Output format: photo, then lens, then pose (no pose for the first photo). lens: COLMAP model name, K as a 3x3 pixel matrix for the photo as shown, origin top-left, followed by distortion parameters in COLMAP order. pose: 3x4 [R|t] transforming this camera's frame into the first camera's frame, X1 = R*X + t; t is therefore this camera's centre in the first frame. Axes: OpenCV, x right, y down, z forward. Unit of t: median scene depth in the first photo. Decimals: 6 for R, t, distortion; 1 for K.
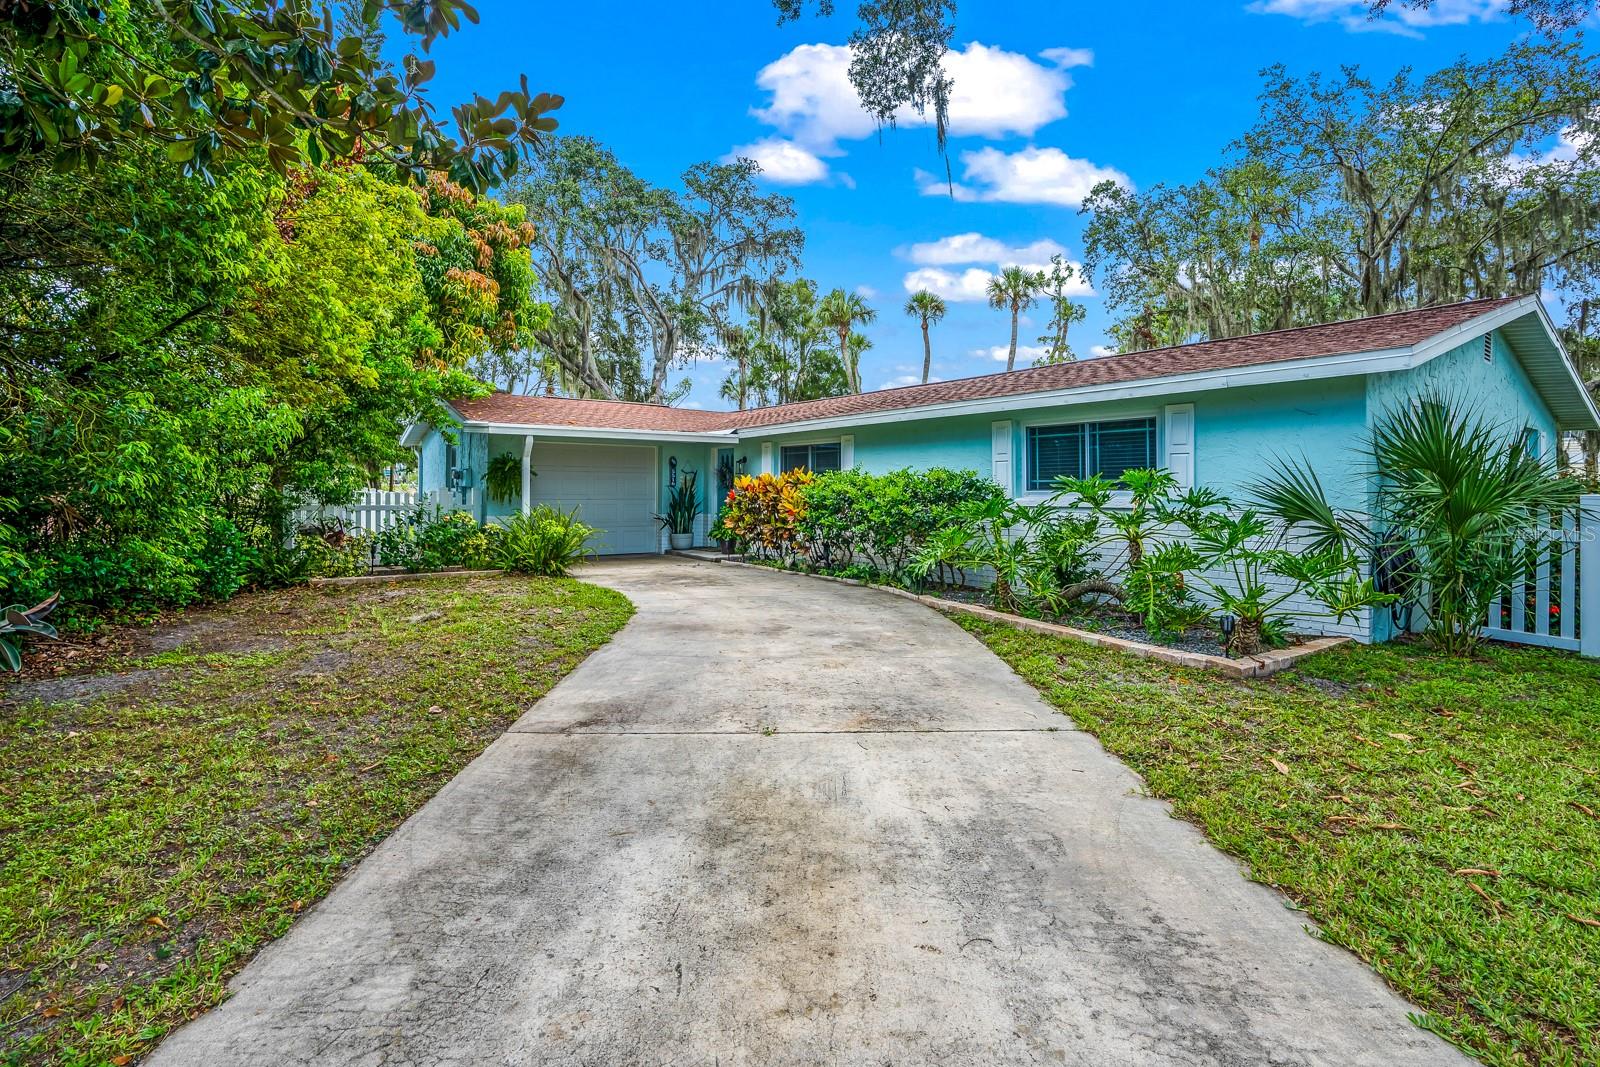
lens RADIAL K [[760.9, 0, 802.6], [0, 760.9, 503.5], [0, 0, 1]] dist [-0.056470, 0.024018]
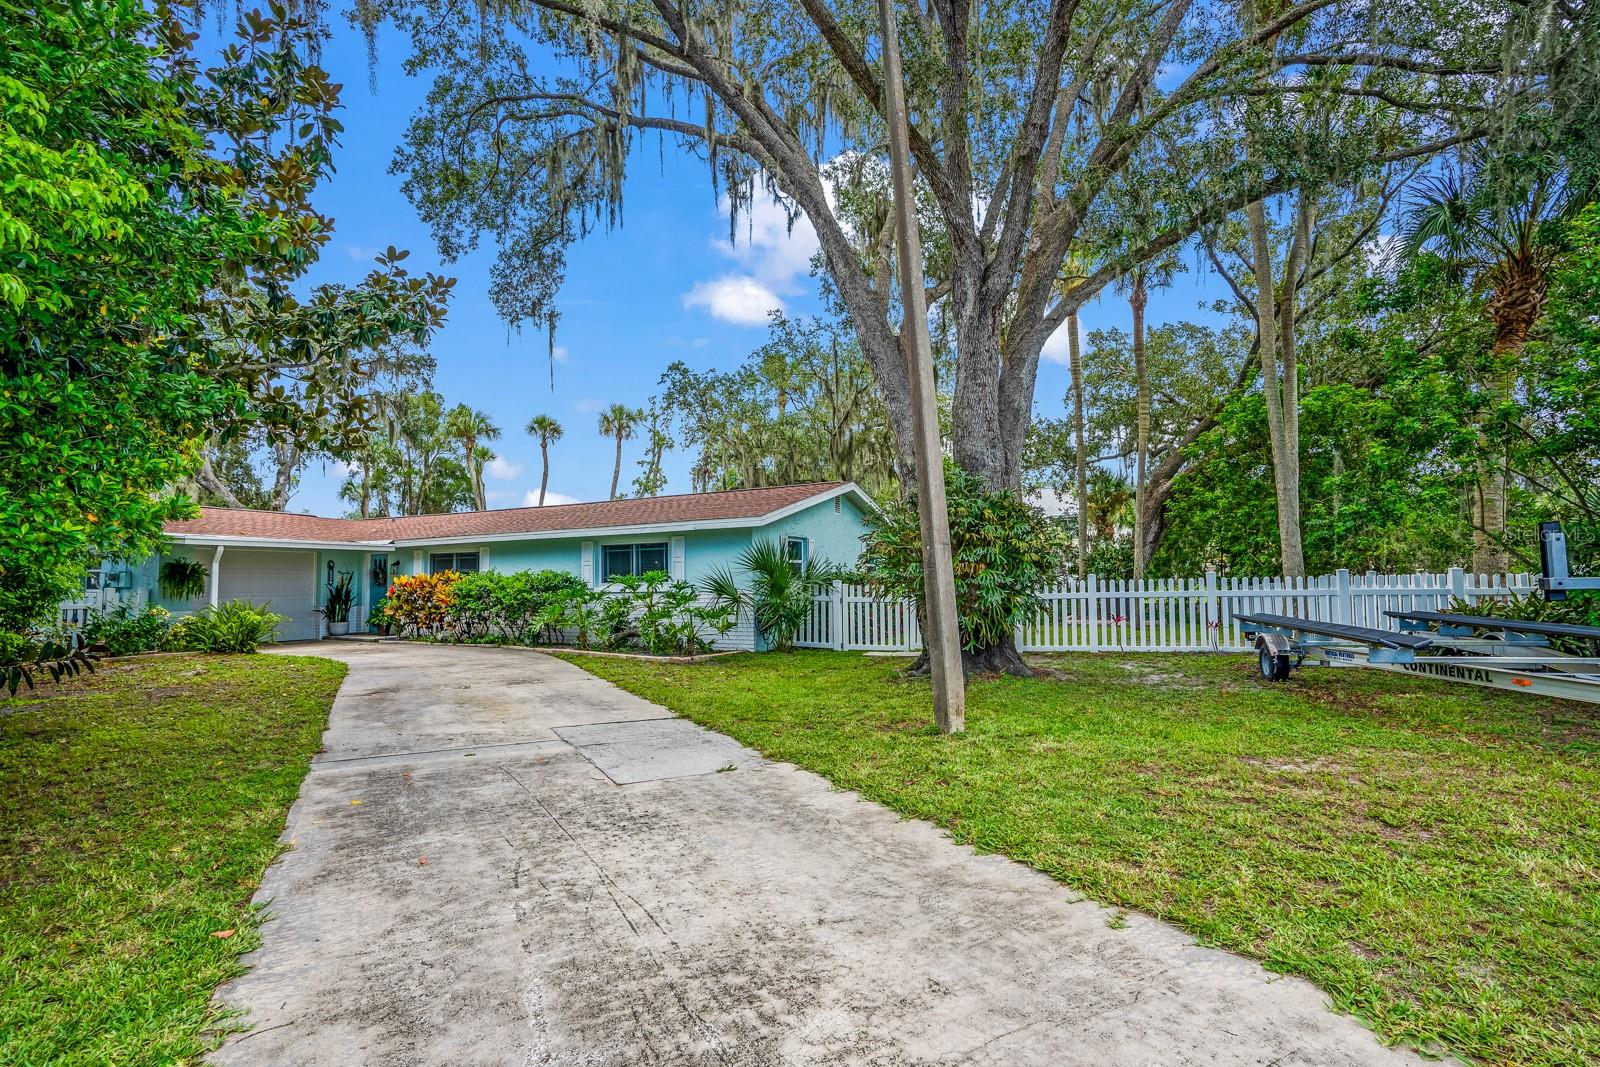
lens RADIAL K [[753.8, 0, 797.4], [0, 753.8, 527.3], [0, 0, 1]] dist [-0.056090, 0.022895]
pose [[0.885822, 0.017245, 0.463704, -0.066952], [0.026557, 0.995787, -0.087766, 0.012190], [-0.463264, 0.090060, 0.881633, -0.487065]]
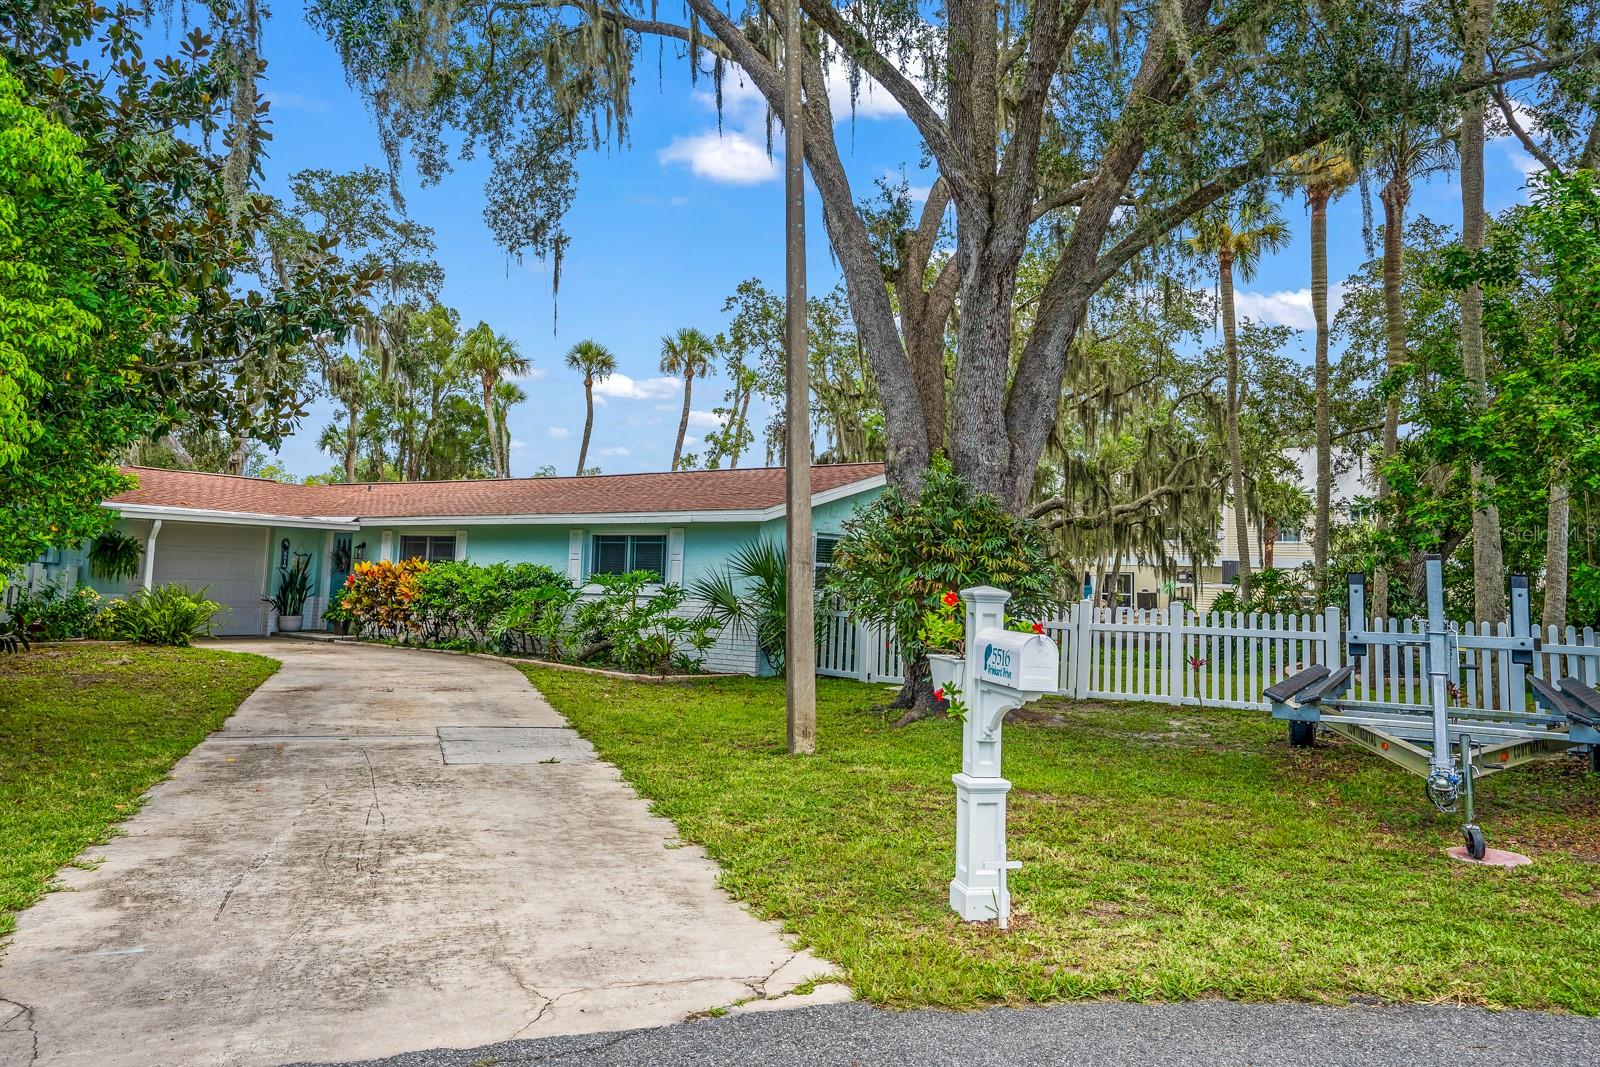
lens RADIAL K [[1202.9, 0, 798.8], [0, 1202.9, 456.7], [0, 0, 1]] dist [0.028283, 0.004015]
pose [[0.956171, 0.058124, 0.286983, 0.014210], [-0.024223, 0.992442, -0.120298, 0.007809], [-0.291807, 0.108074, 0.950352, -0.850340]]
